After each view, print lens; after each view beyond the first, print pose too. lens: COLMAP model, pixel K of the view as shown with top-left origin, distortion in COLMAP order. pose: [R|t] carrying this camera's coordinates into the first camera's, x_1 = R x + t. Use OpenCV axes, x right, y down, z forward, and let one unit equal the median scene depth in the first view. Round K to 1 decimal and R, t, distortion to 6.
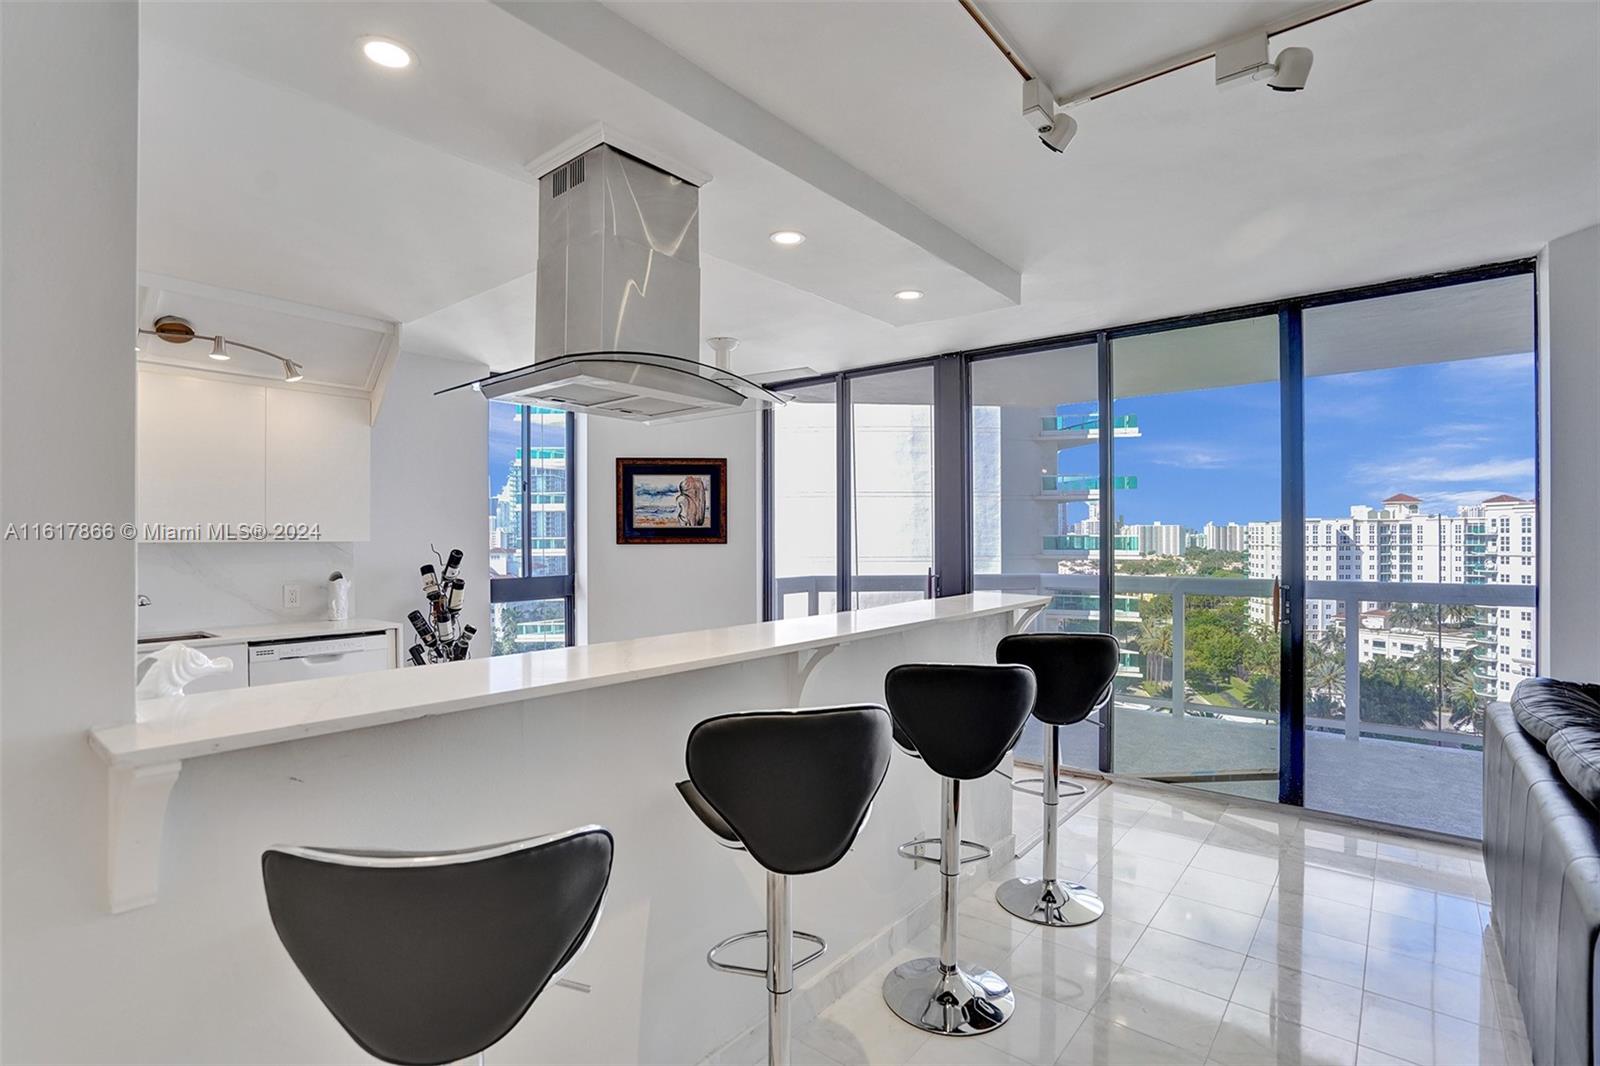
lens RADIAL K [[752.2, 0, 800.0], [0, 752.2, 533.0], [0, 0, 1]] dist [-0.027018, 0.001255]
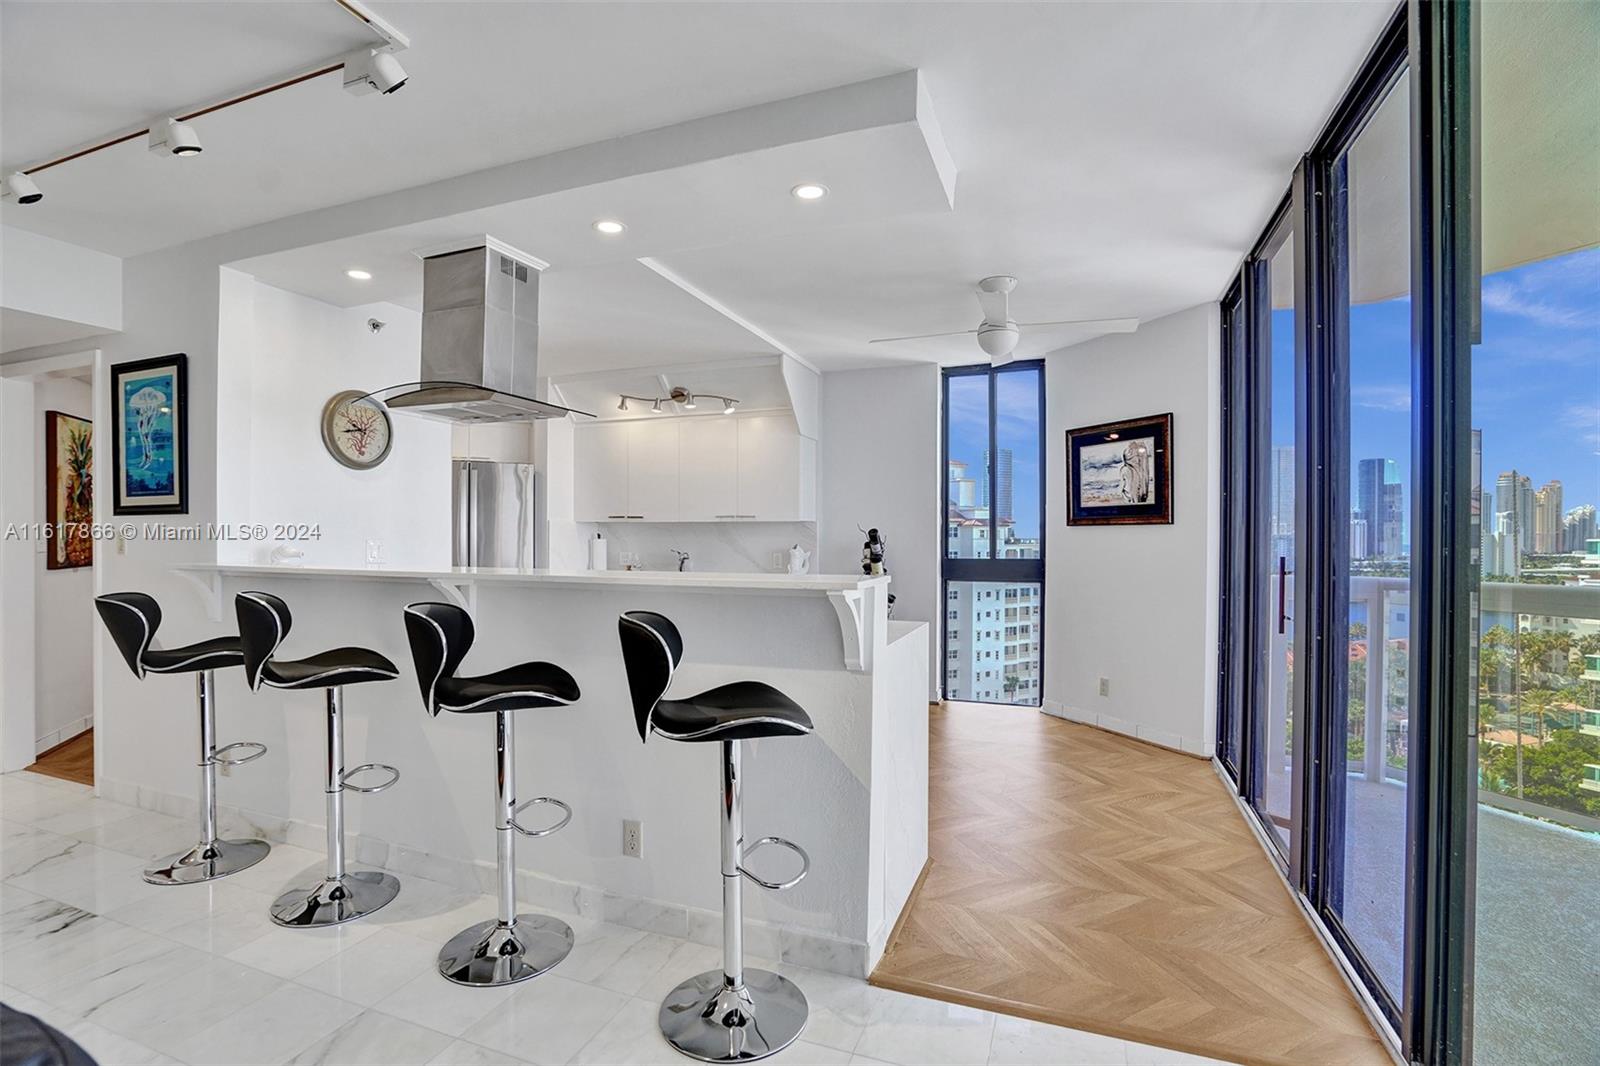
lens RADIAL K [[752.2, 0, 800.0], [0, 752.2, 533.0], [0, 0, 1]] dist [-0.027018, 0.001255]
pose [[0.325906, -0.002827, -0.945398, 0.493834], [-0.005815, 0.999971, -0.004994, 0.028747], [0.945384, 0.007125, 0.325880, 0.407523]]
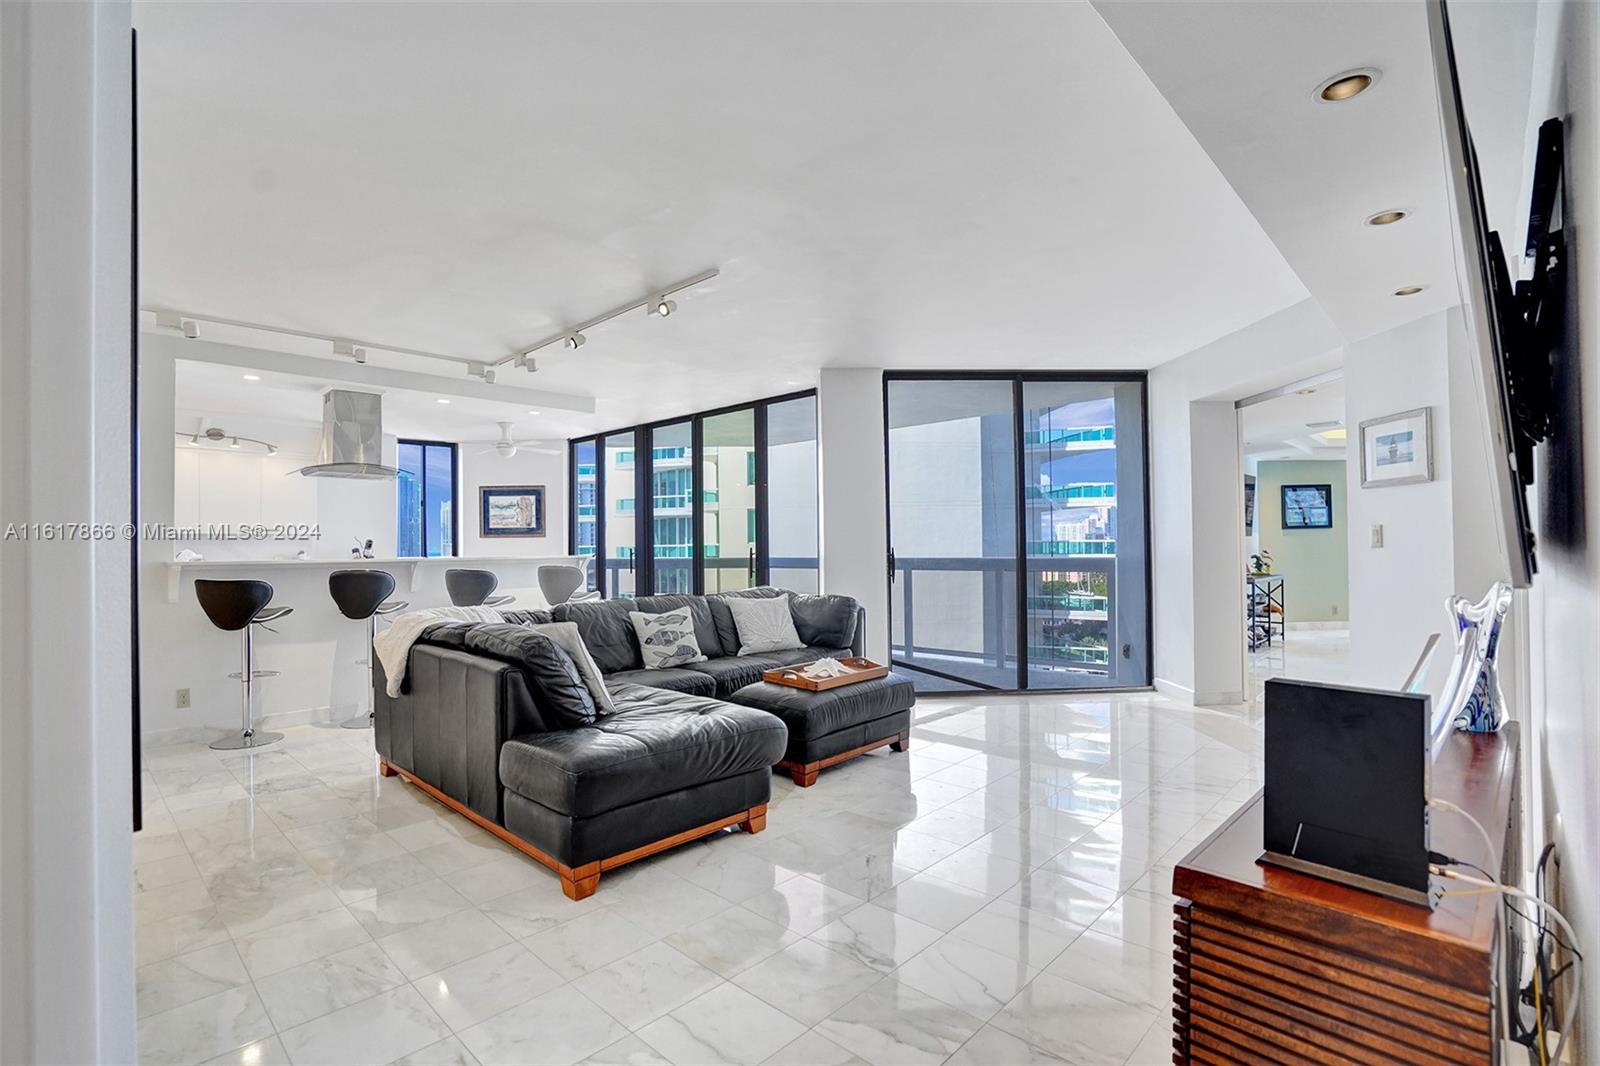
lens RADIAL K [[736.7, 0, 803.4], [0, 736.7, 542.9], [0, 0, 1]] dist [-0.064568, 0.030963]
pose [[0.997452, -0.007307, -0.070963, 0.580834], [0.007373, 0.999973, 0.000671, 0.029799], [0.070956, -0.001192, 0.997479, -0.551512]]
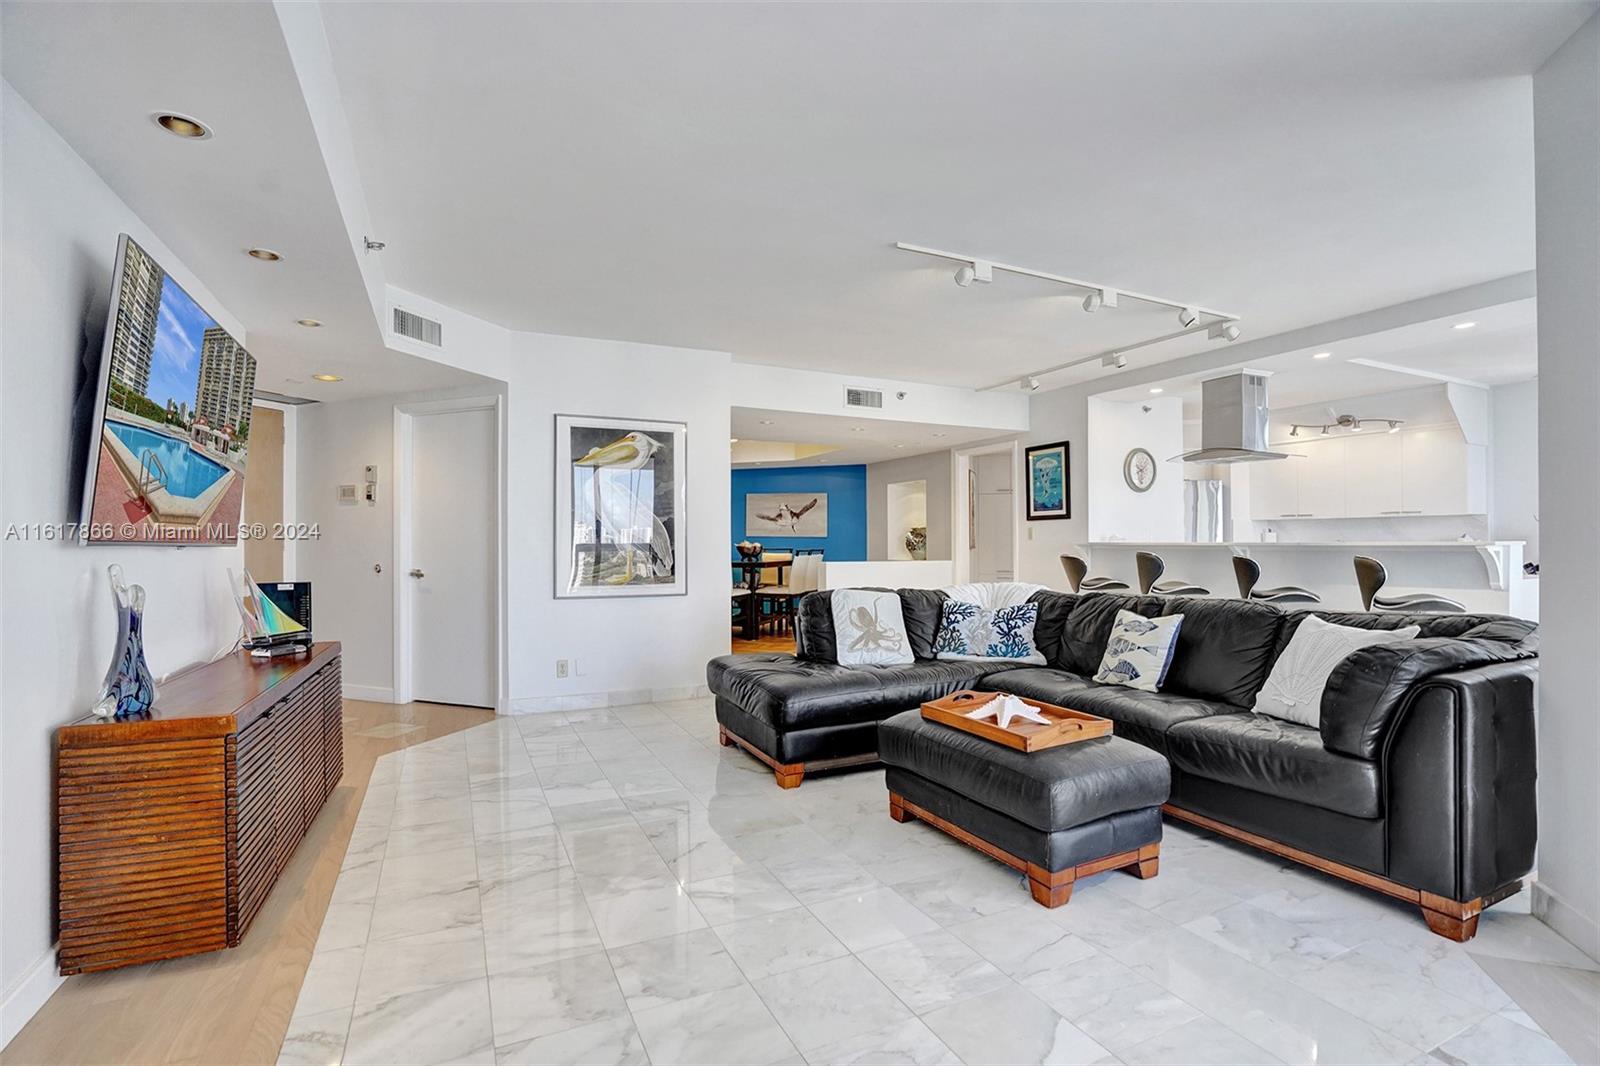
lens RADIAL K [[736.7, 0, 803.4], [0, 736.7, 542.9], [0, 0, 1]] dist [-0.064568, 0.030963]
pose [[-0.417687, 0.005327, -0.908575, 1.019752], [0.002118, 0.999986, 0.004889, 0.045099], [0.908588, 0.000117, -0.417693, 0.244922]]
